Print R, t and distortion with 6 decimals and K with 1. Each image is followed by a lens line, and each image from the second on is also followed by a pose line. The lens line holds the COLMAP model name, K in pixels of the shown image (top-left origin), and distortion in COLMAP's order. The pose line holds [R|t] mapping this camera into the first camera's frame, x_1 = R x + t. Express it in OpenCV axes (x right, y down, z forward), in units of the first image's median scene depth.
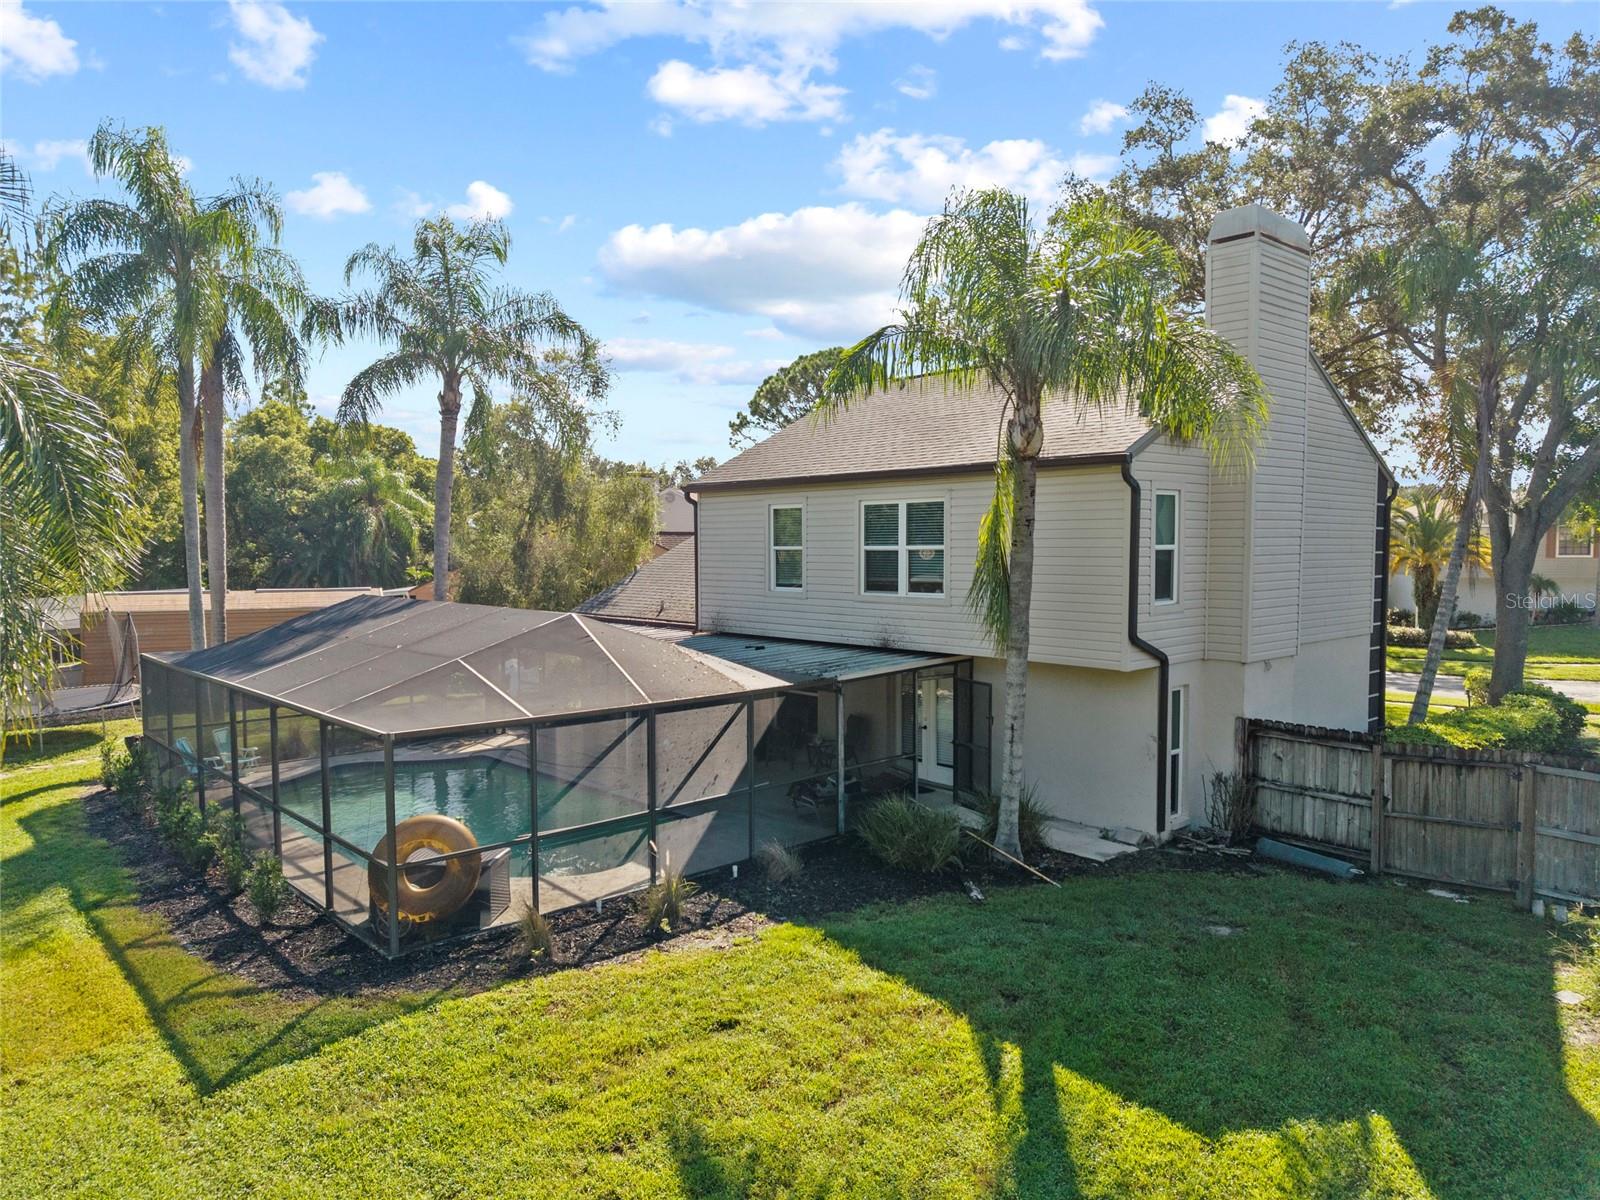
lens RADIAL K [[1083.5, 0, 800.0], [0, 1083.5, 600.0], [0, 0, 1]] dist [-0.000389, -0.002059]
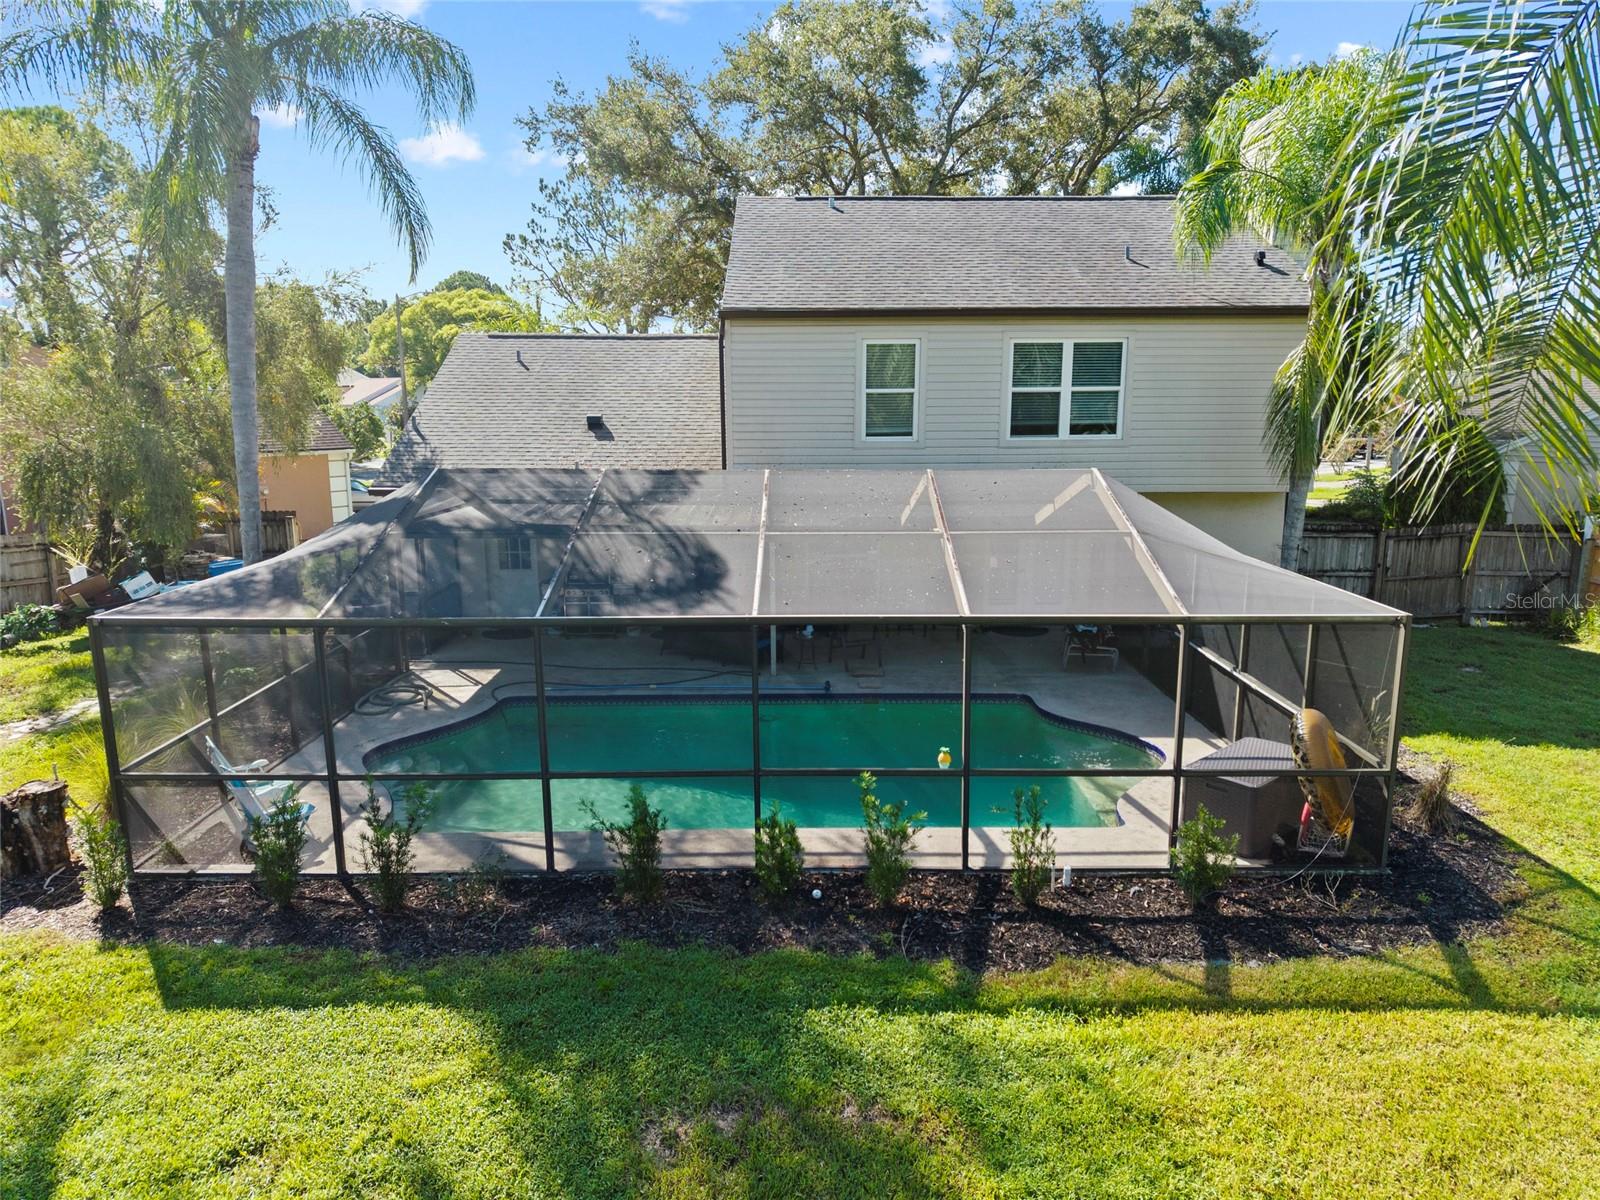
lens RADIAL K [[1083.5, 0, 800.0], [0, 1083.5, 600.0], [0, 0, 1]] dist [-0.000389, -0.002059]
pose [[0.674783, -0.141152, 0.724392, -0.834318], [0.044476, 0.987533, 0.150996, -0.018404], [-0.736675, -0.069671, 0.672648, 0.513356]]
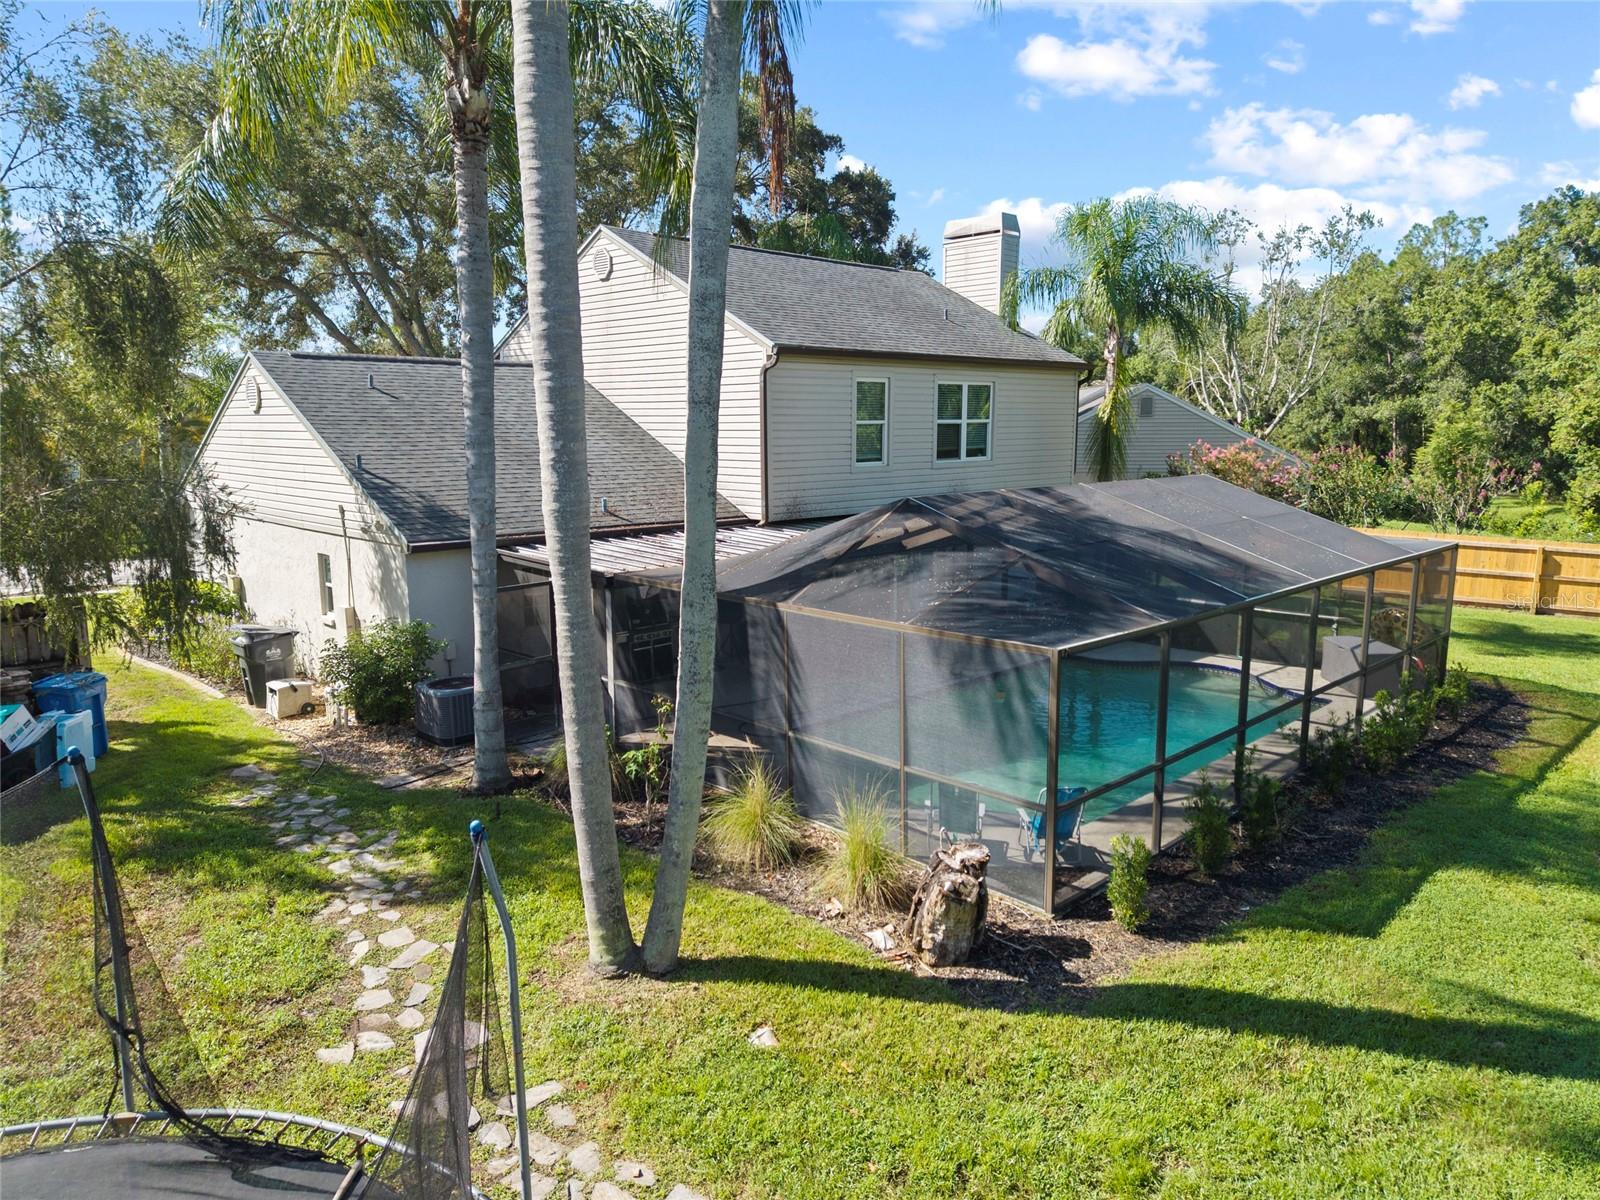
lens RADIAL K [[1111.0, 0, 800.0], [0, 1111.0, 600.0], [0, 0, 1]] dist [-0.003374, -0.002389]
pose [[-0.057361, -0.154399, 0.986342, -1.205657], [0.054324, 0.986022, 0.157508, -0.058410], [-0.996874, 0.062617, -0.048172, 1.293196]]
